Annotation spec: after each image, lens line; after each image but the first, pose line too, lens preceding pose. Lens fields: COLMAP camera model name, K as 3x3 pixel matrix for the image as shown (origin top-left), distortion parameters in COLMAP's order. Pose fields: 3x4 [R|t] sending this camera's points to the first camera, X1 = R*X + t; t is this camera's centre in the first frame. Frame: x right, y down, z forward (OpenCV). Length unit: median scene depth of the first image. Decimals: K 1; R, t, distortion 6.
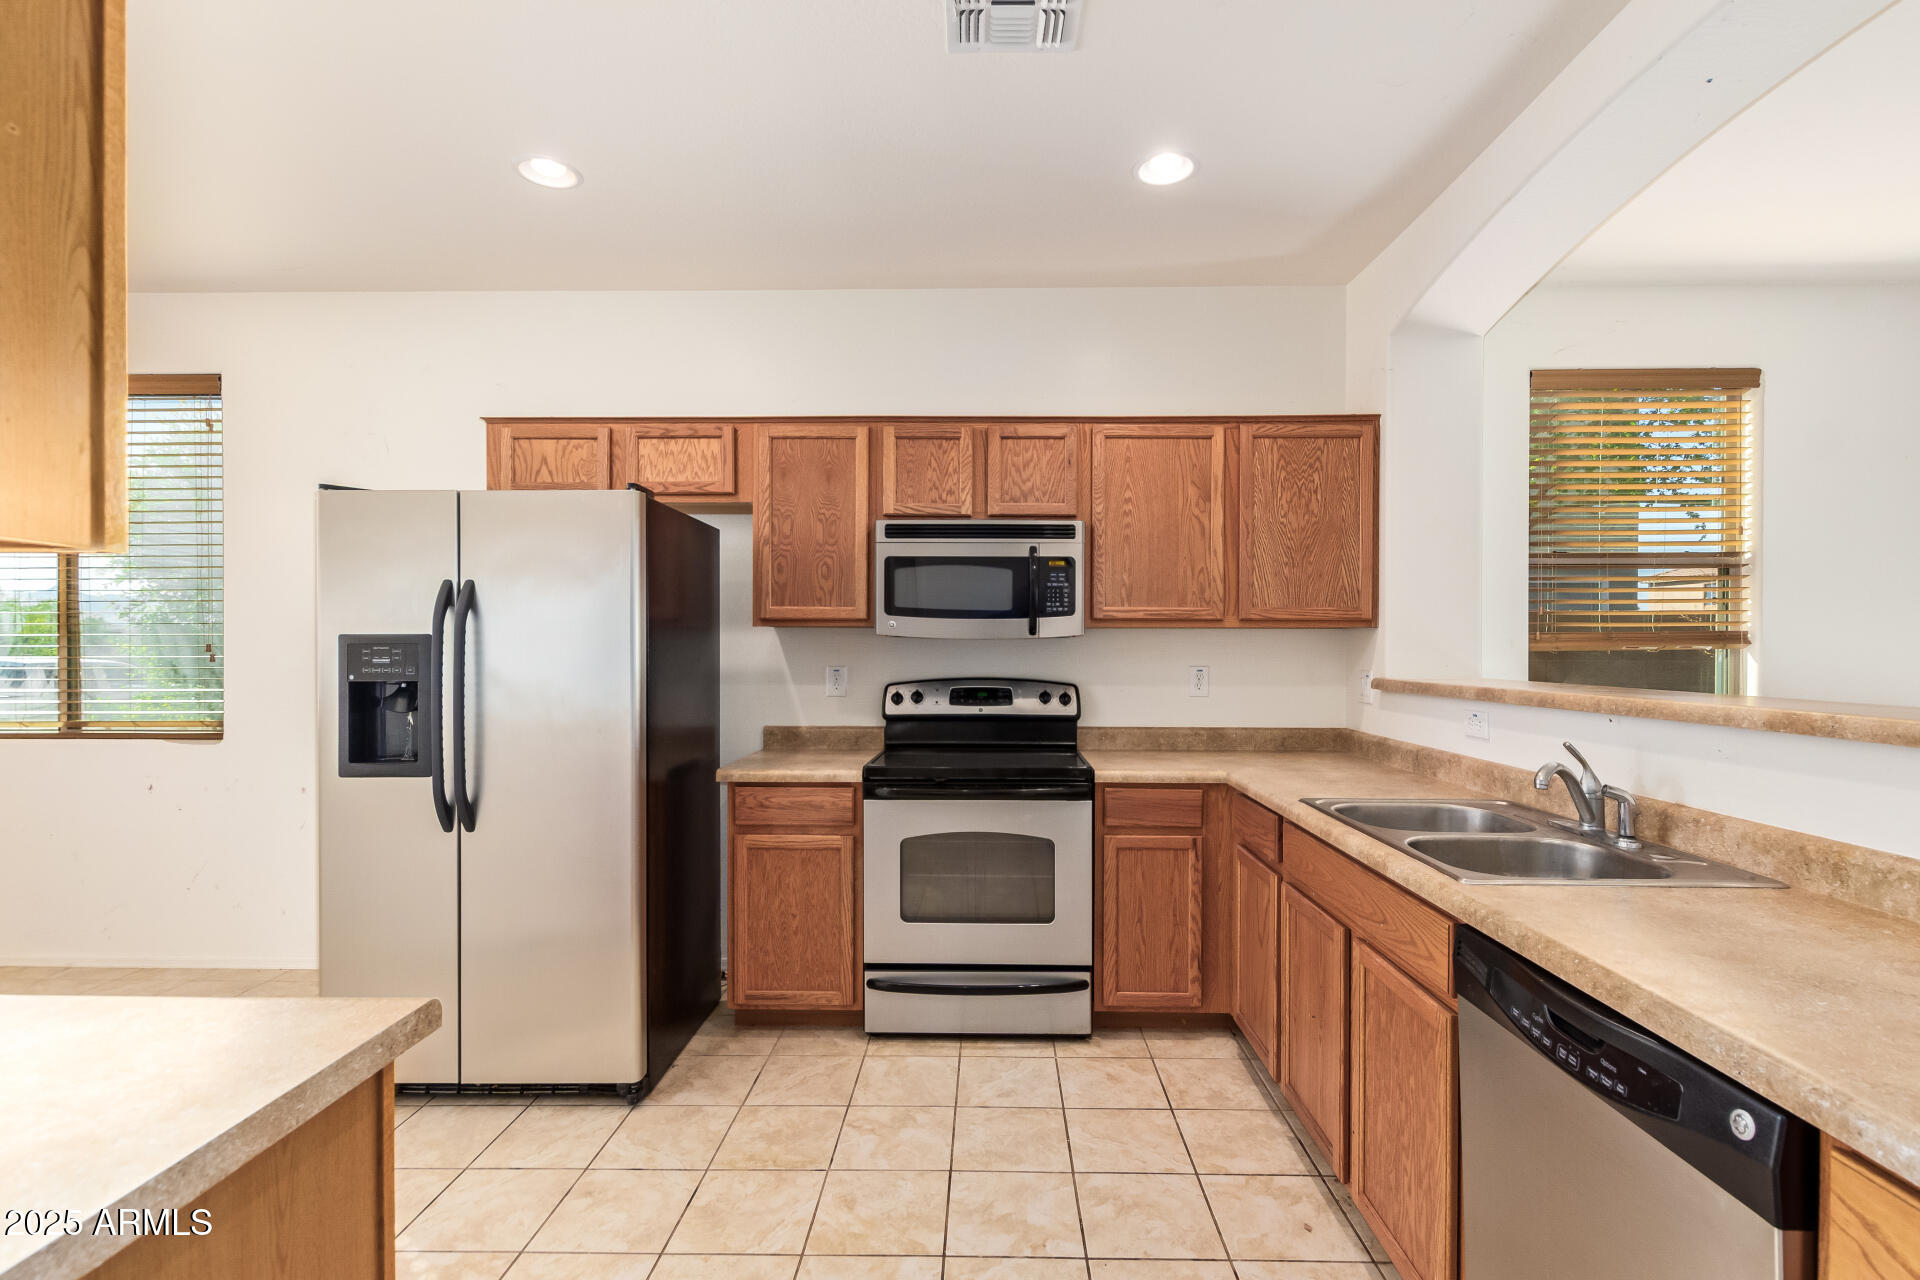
lens RADIAL K [[883.6, 0, 967.1], [0, 883.6, 646.1], [0, 0, 1]] dist [0.000261, -0.000403]
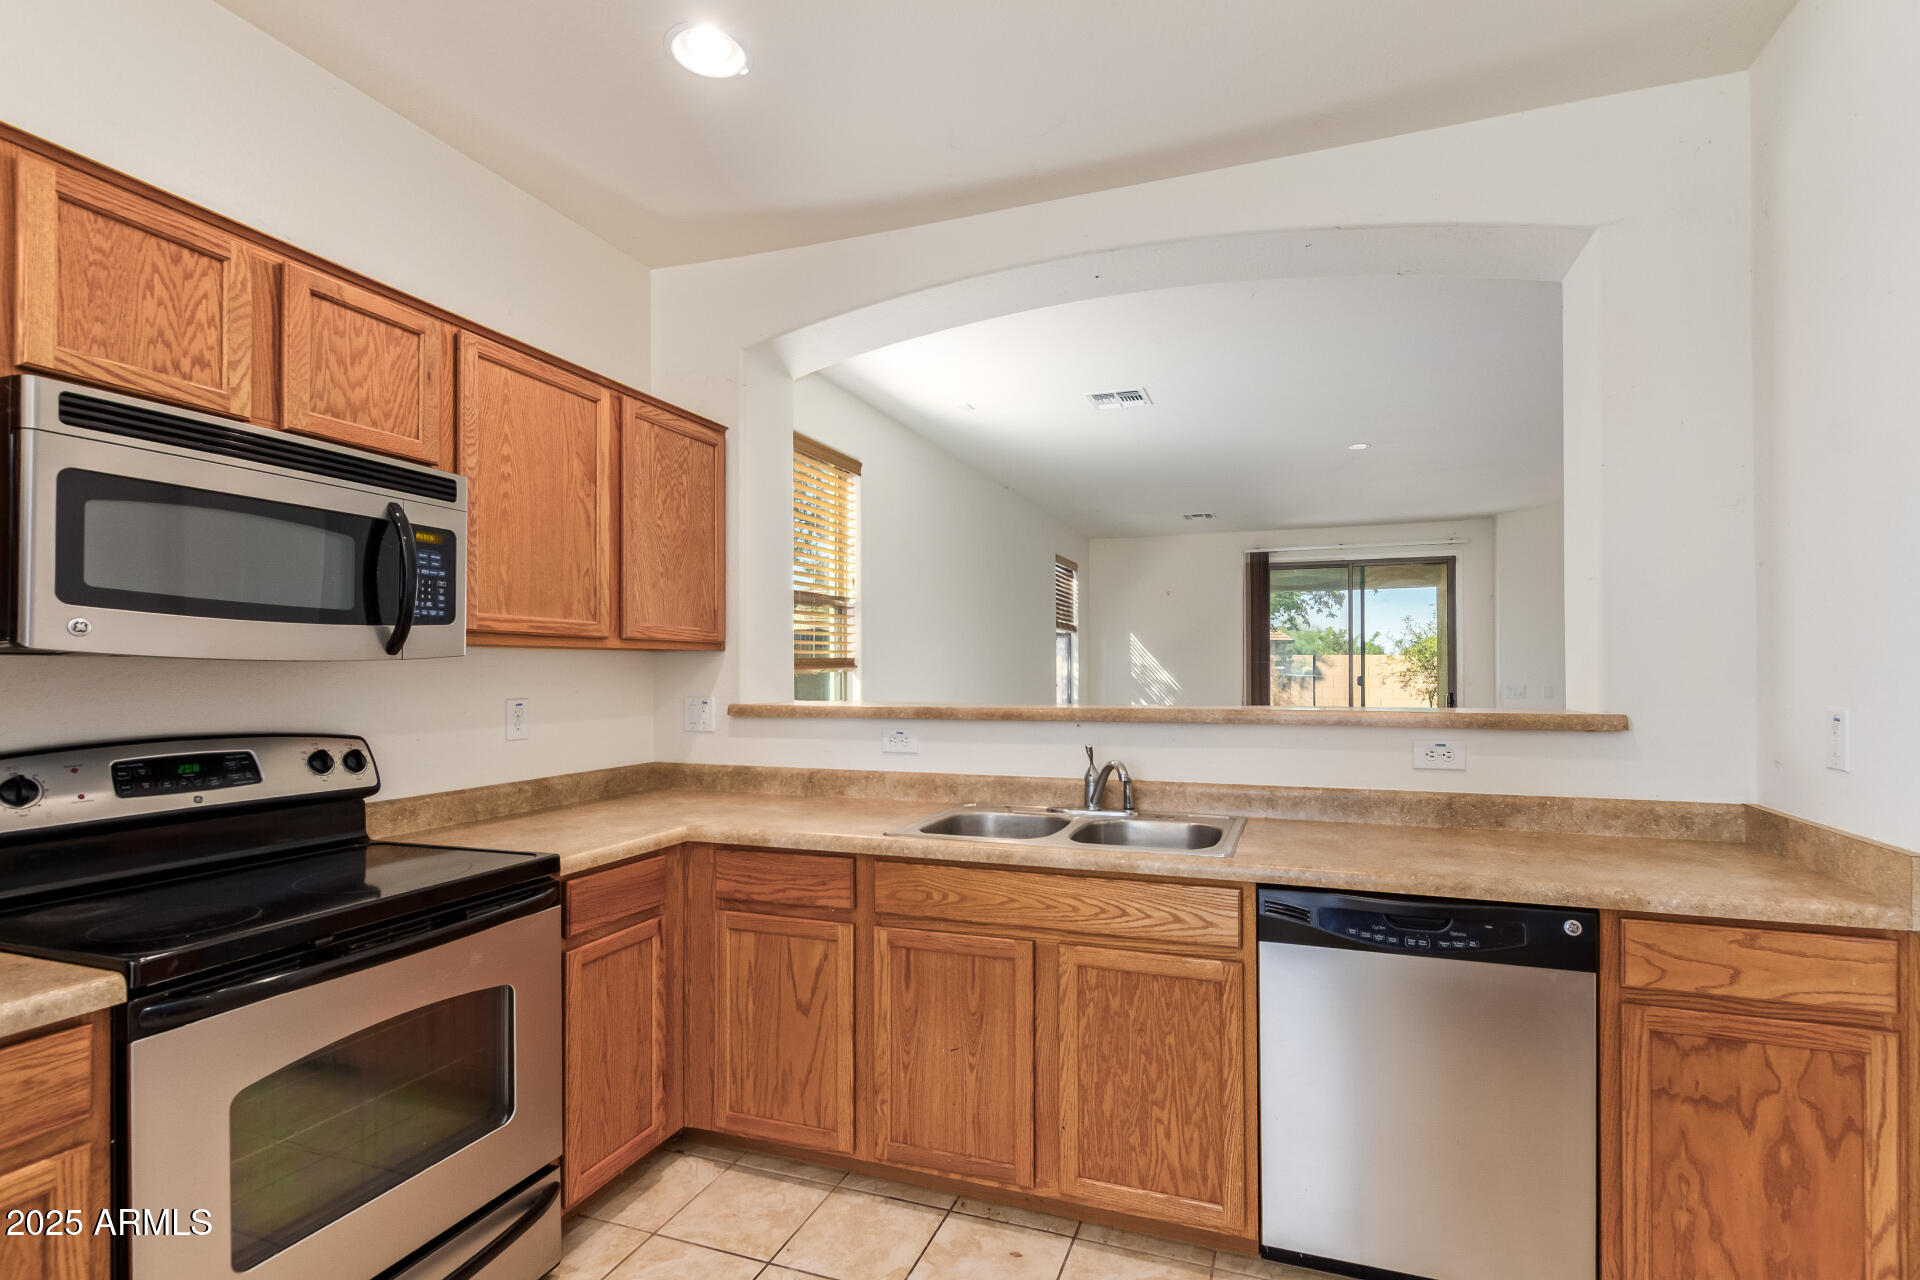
lens RADIAL K [[902.3, 0, 963.3], [0, 902.3, 659.9], [0, 0, 1]] dist [0.003832, 0.000168]
pose [[0.313100, 0.006755, 0.949696, -0.370442], [0.003119, 0.999962, -0.008141, -0.002746], [-0.949715, 0.005511, 0.313067, 0.448973]]
